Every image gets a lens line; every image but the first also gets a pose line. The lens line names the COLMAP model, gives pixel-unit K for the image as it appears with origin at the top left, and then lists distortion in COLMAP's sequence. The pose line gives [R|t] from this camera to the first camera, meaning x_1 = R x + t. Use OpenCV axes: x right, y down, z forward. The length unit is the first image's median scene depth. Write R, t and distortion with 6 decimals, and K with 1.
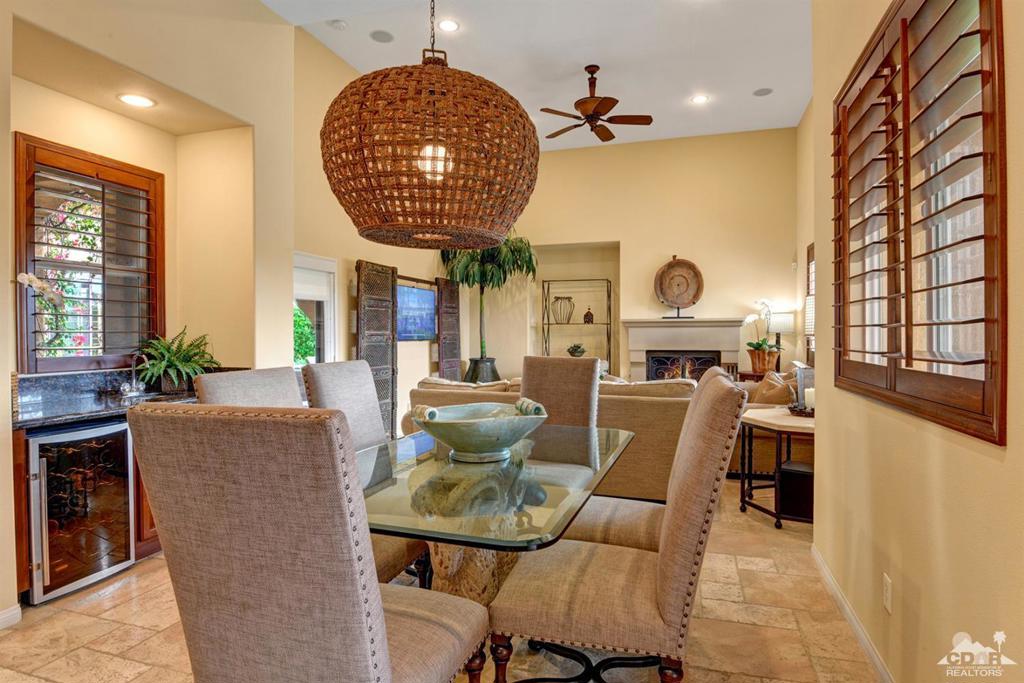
lens RADIAL K [[552.9, 0, 510.9], [0, 552.9, 338.3], [0, 0, 1]] dist [-0.000349, 0.000009]
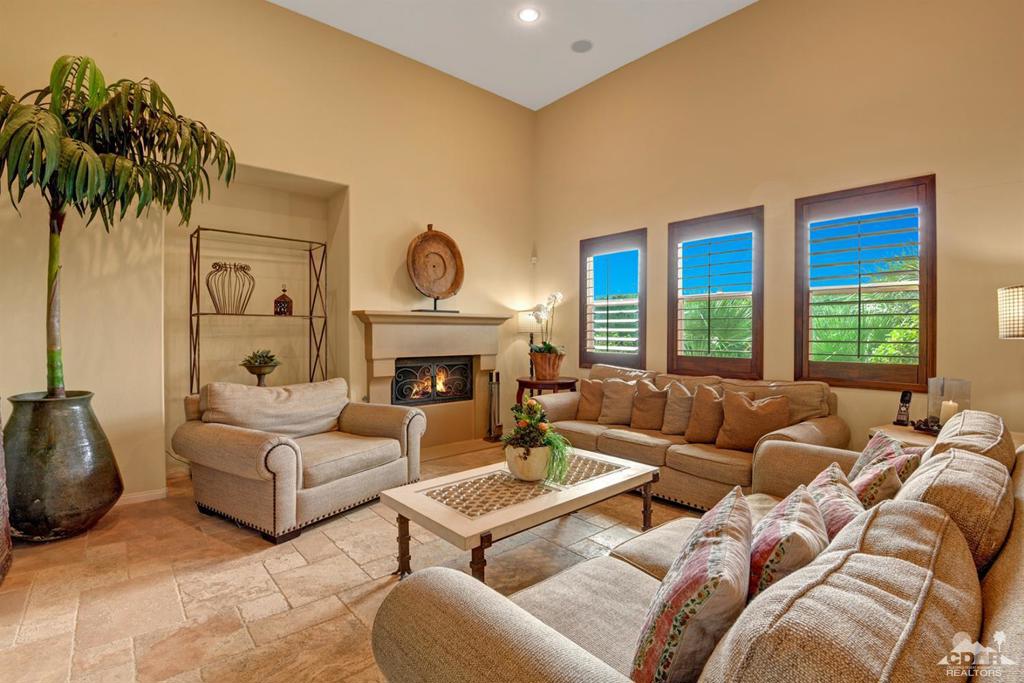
lens RADIAL K [[476.0, 0, 522.8], [0, 476.0, 341.0], [0, 0, 1]] dist [-0.019464, -0.016136]
pose [[0.515245, -0.011721, 0.856963, -0.169048], [0.004458, 0.999930, 0.010996, -0.004728], [-0.857031, -0.001845, 0.515261, 0.573187]]
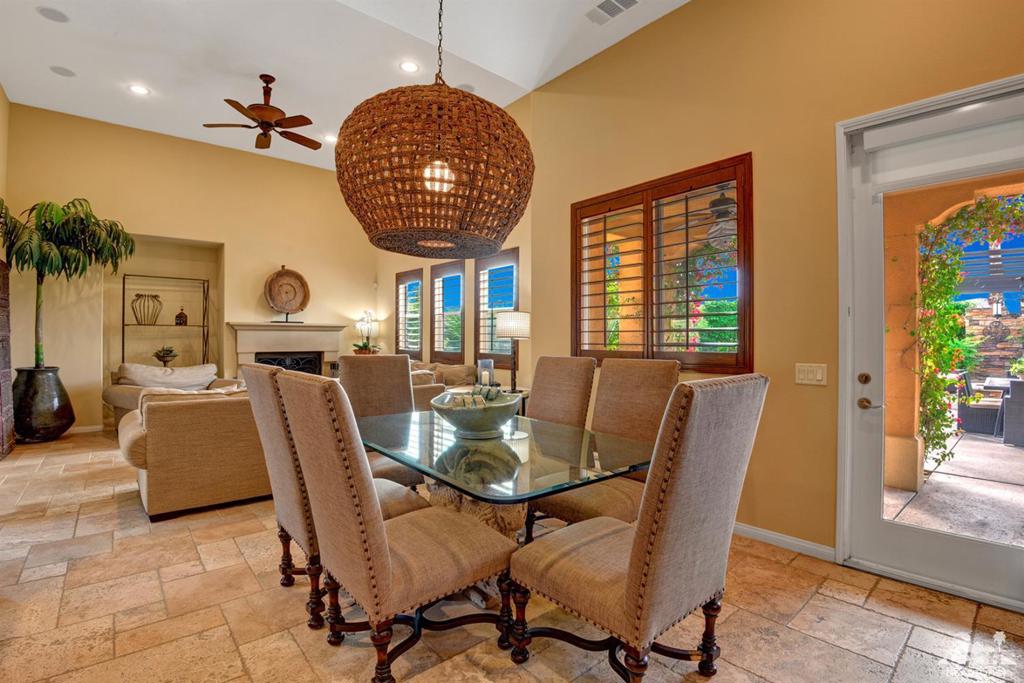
lens RADIAL K [[476.0, 0, 522.8], [0, 476.0, 341.0], [0, 0, 1]] dist [-0.019464, -0.016136]
pose [[0.514394, -0.002215, 0.857551, -0.262154], [0.003915, 0.999992, 0.000234, 0.001930], [-0.857545, 0.003237, 0.514399, 0.107666]]
